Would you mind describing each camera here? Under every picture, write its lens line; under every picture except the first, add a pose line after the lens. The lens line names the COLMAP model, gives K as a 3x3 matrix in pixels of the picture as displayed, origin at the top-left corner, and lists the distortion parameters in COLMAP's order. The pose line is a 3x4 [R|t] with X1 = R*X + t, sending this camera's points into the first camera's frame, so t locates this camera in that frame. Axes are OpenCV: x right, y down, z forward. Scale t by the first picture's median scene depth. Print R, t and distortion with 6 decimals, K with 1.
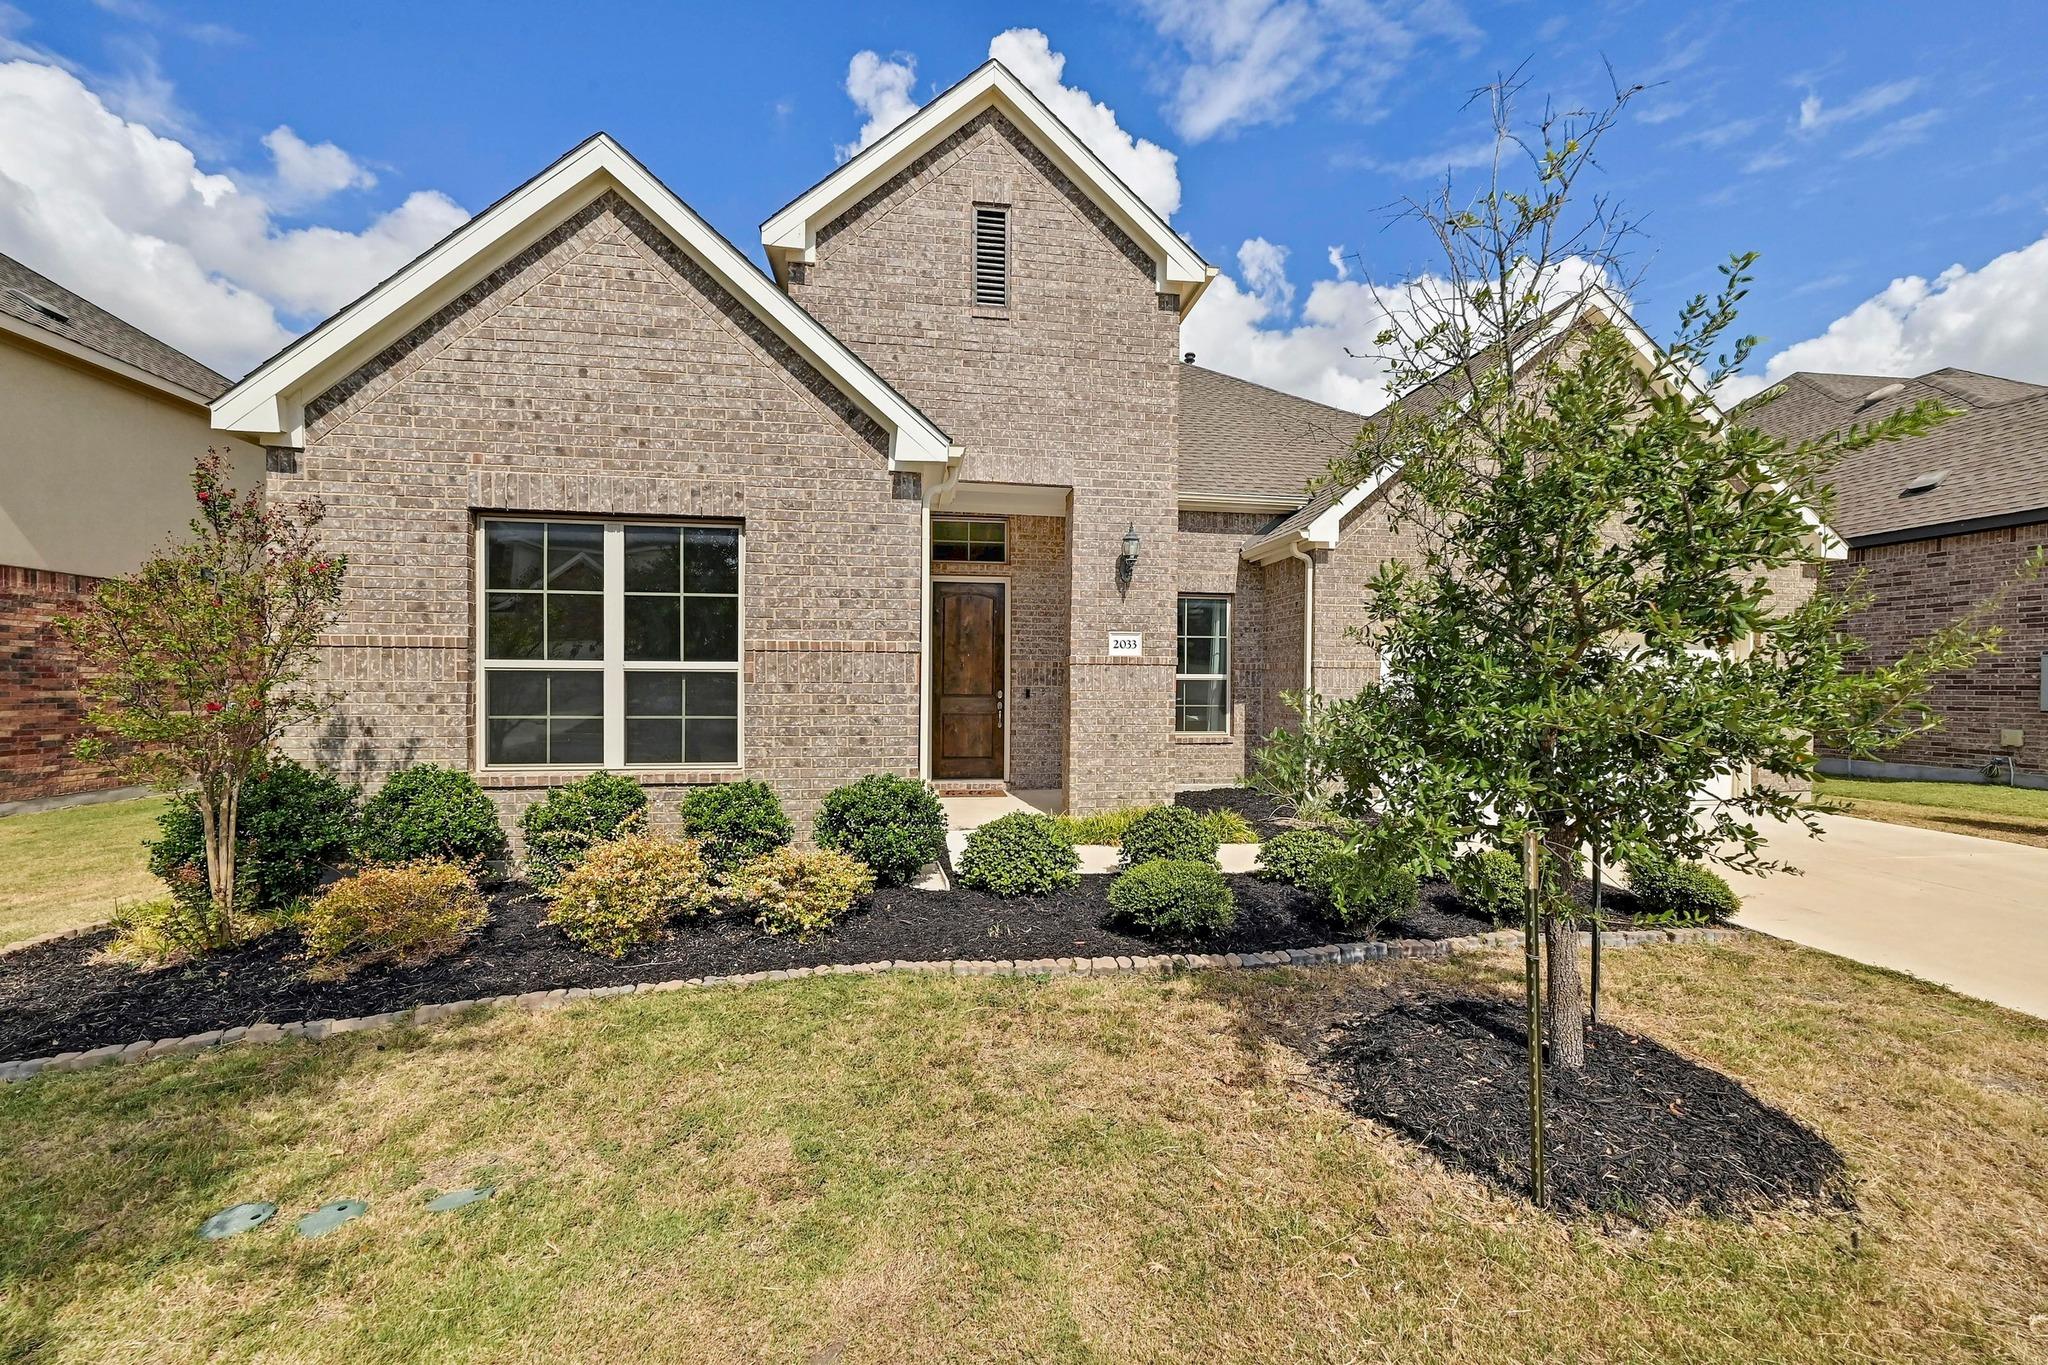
lens RADIAL K [[807.1, 0, 1025.9], [0, 807.1, 717.6], [0, 0, 1]] dist [-0.000709, -0.000119]
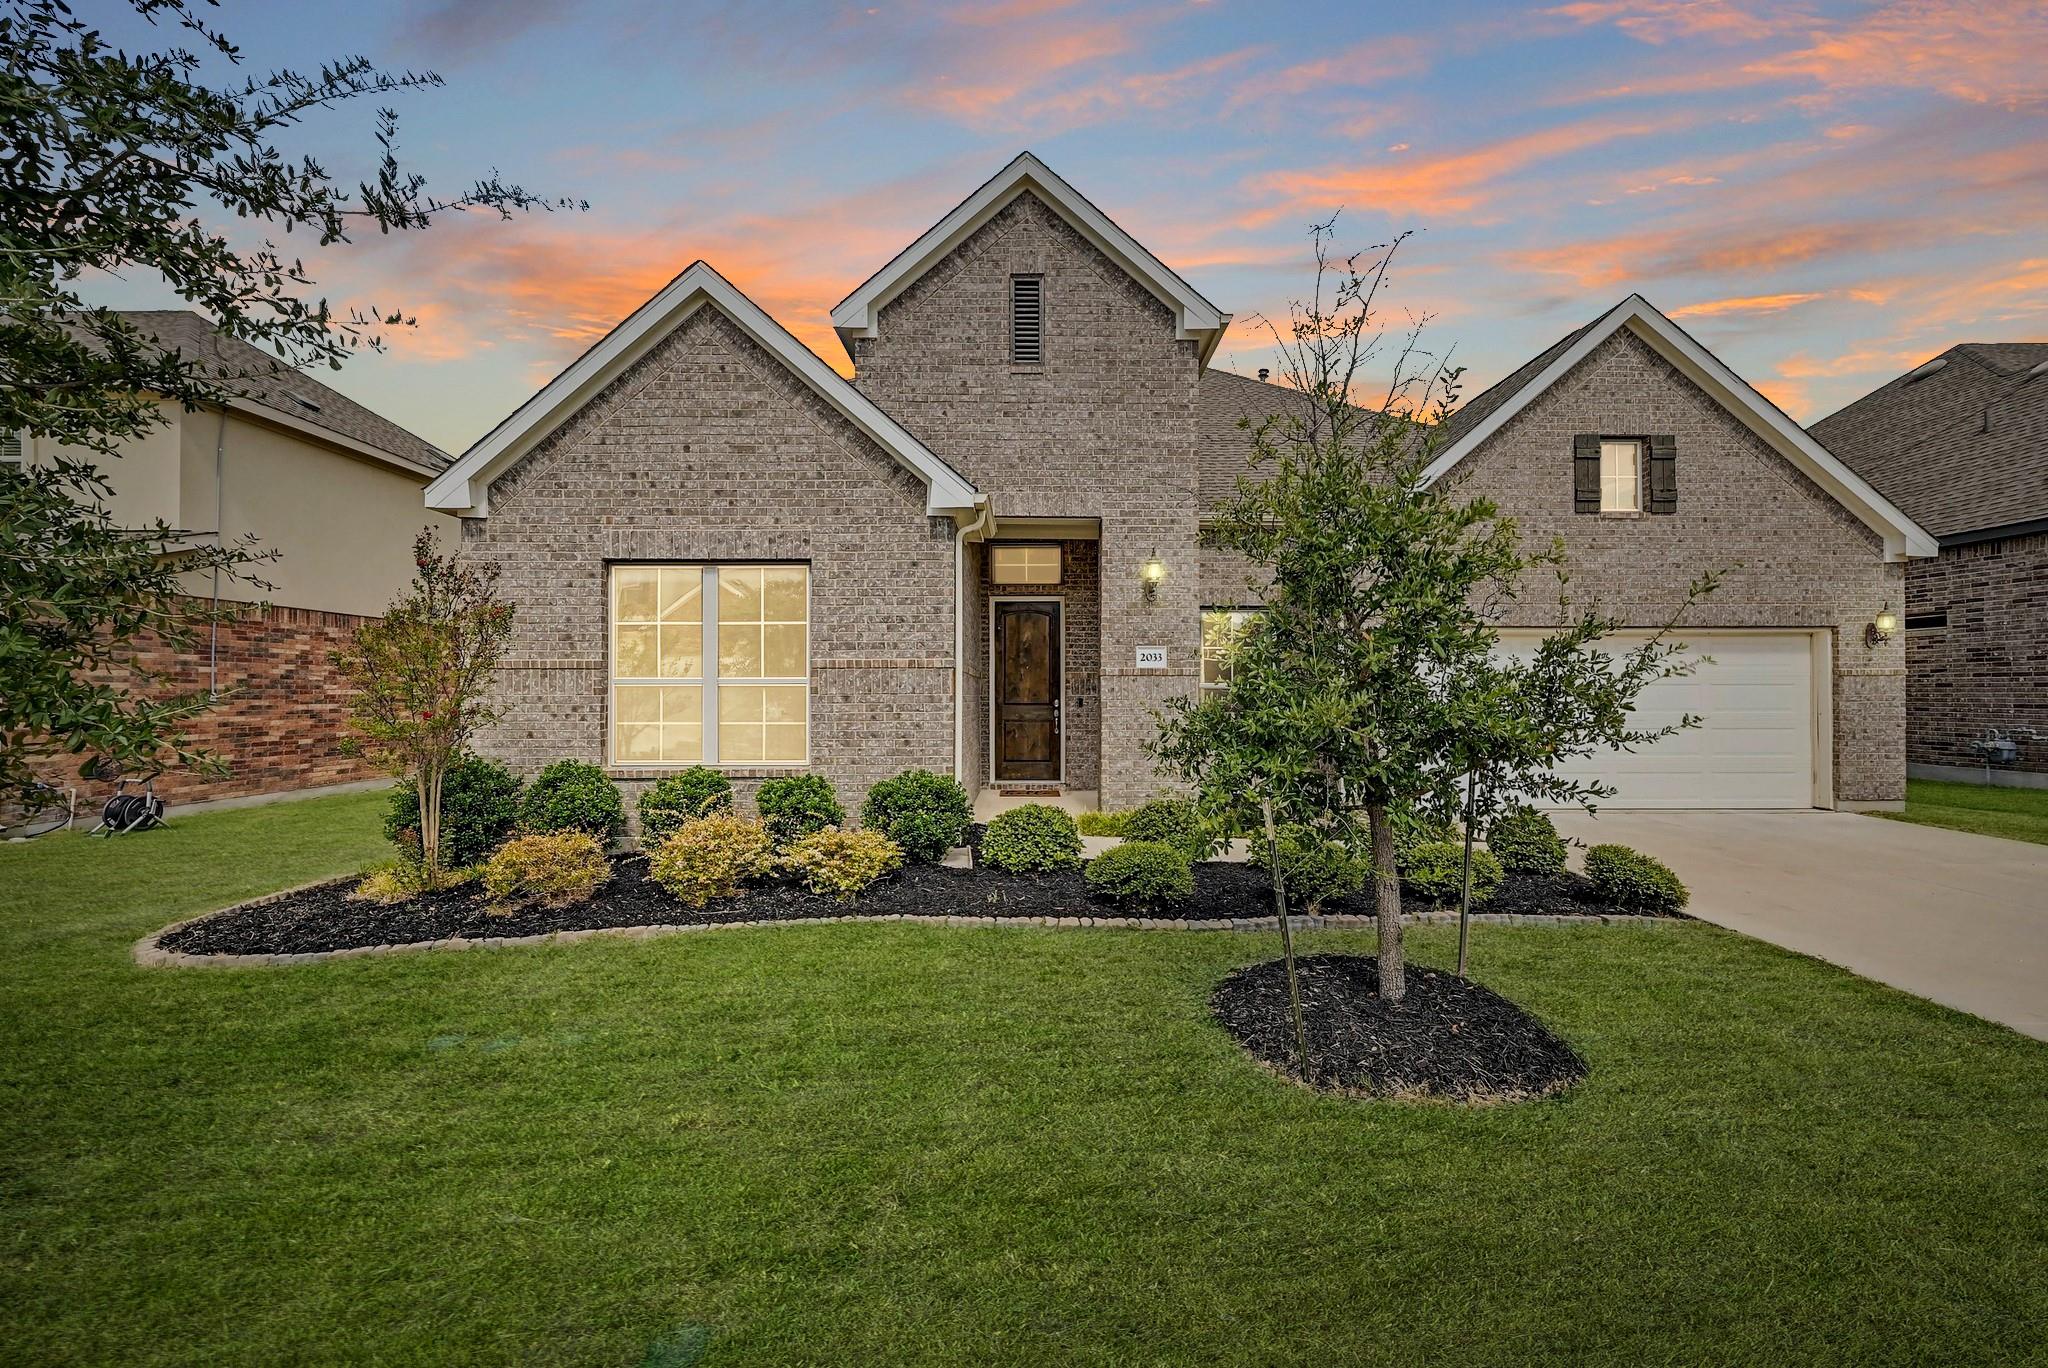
lens RADIAL K [[807.1, 0, 1025.9], [0, 807.1, 719.1], [0, 0, 1]] dist [-0.000709, -0.000119]
pose [[0.989957, -0.002556, -0.141349, 0.151292], [0.001242, 0.999955, -0.009384, 0.005724], [0.141366, 0.009114, 0.989915, -0.165524]]
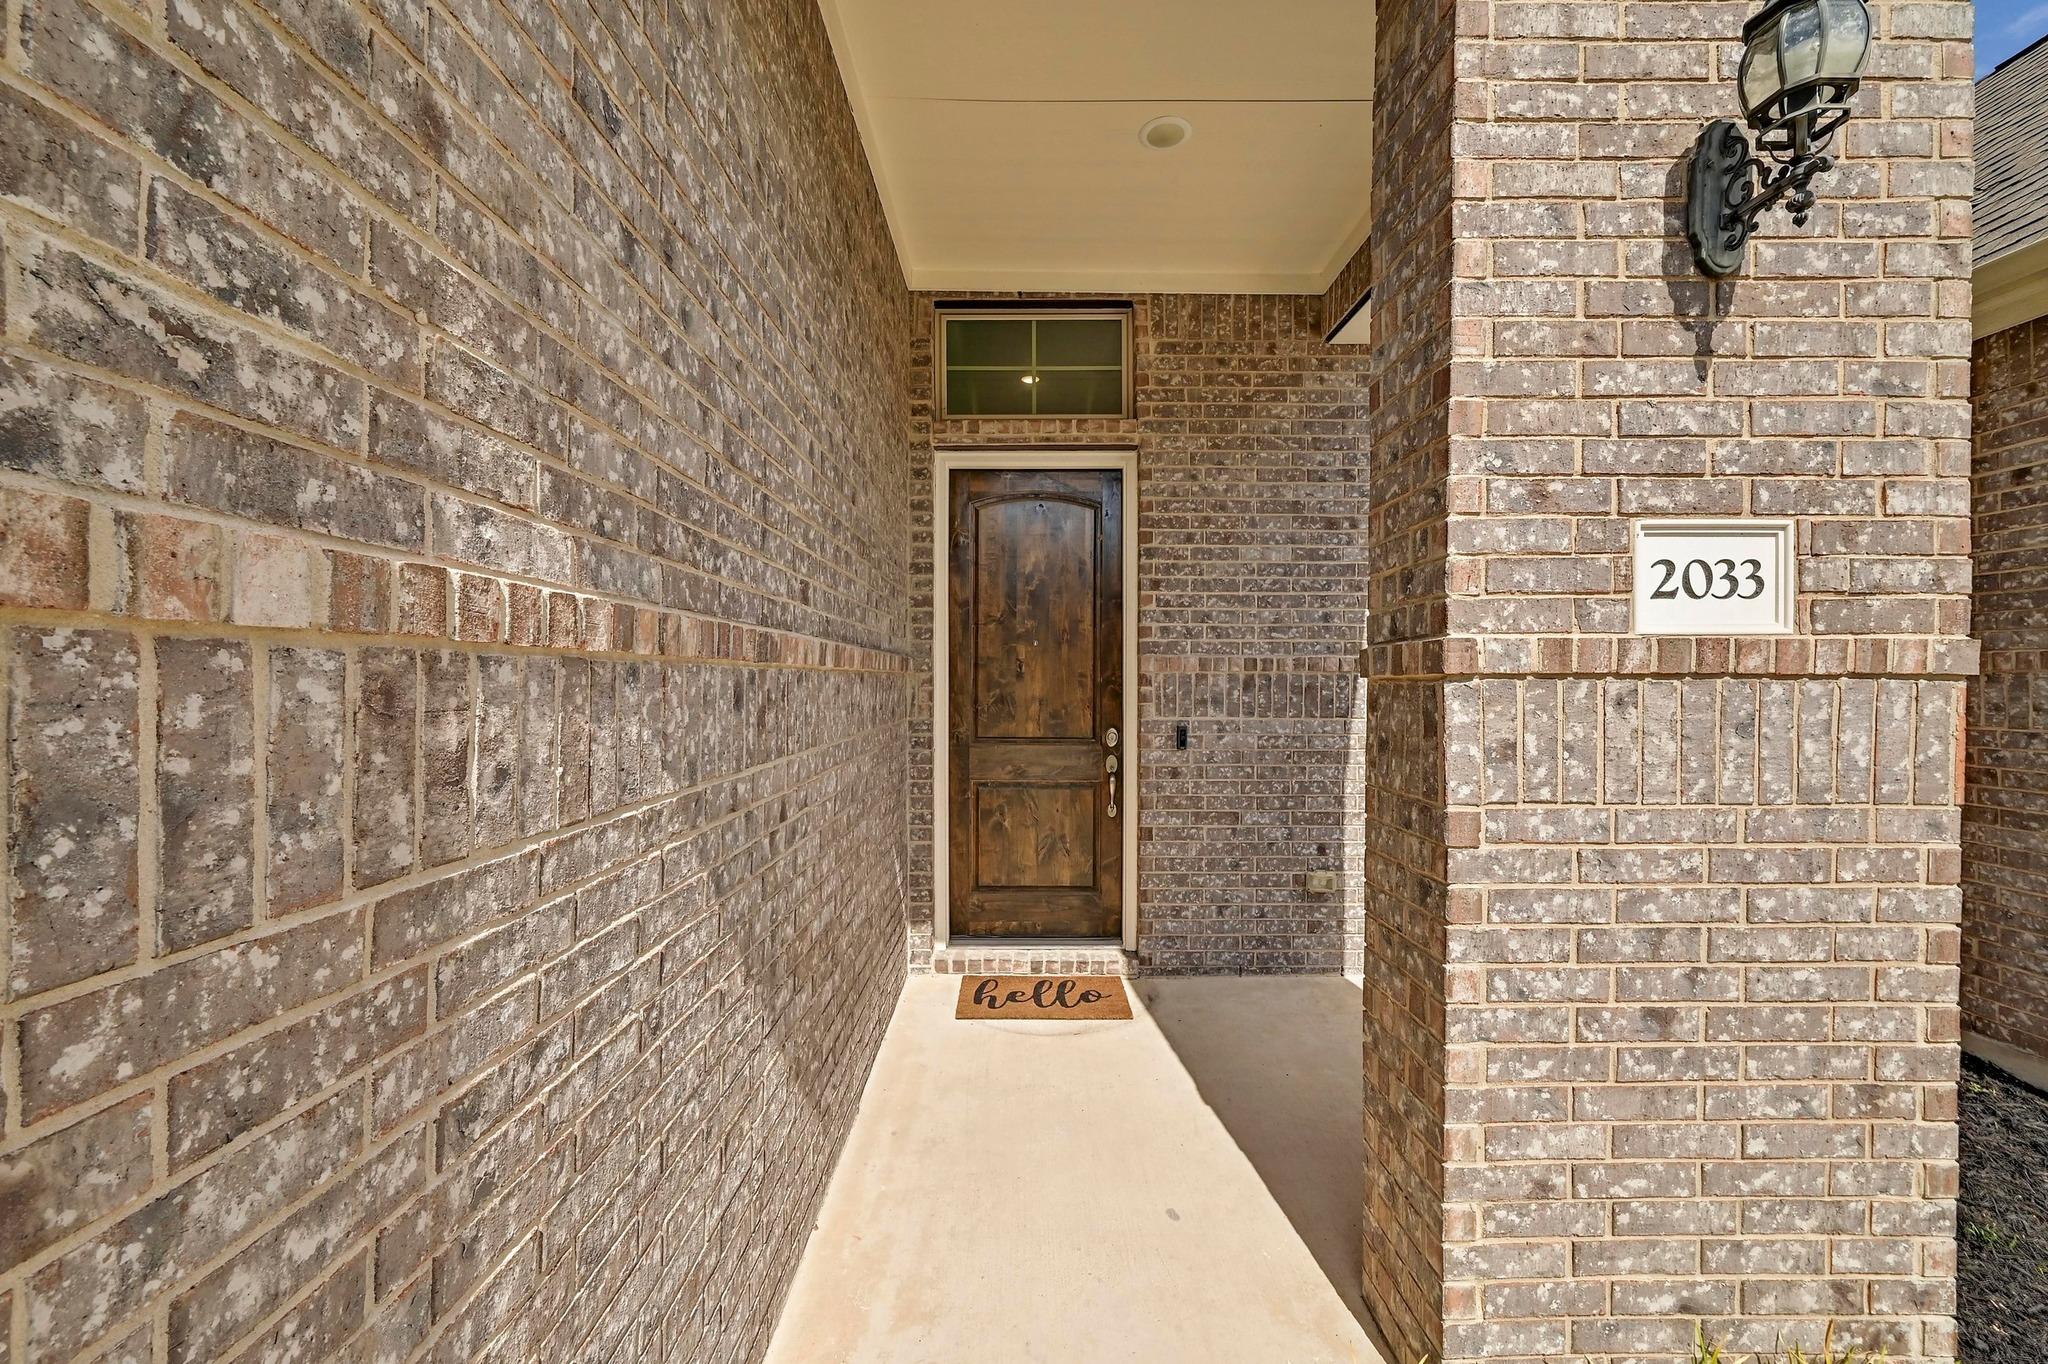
lens RADIAL K [[825.3, 0, 1057.5], [0, 825.3, 684.3], [0, 0, 1]] dist [0.001163, -0.000317]
pose [[0.995203, -0.005654, -0.097672, -0.034186], [0.002716, 0.999541, -0.030182, -0.080045], [0.097798, 0.029772, 0.994761, 1.070155]]
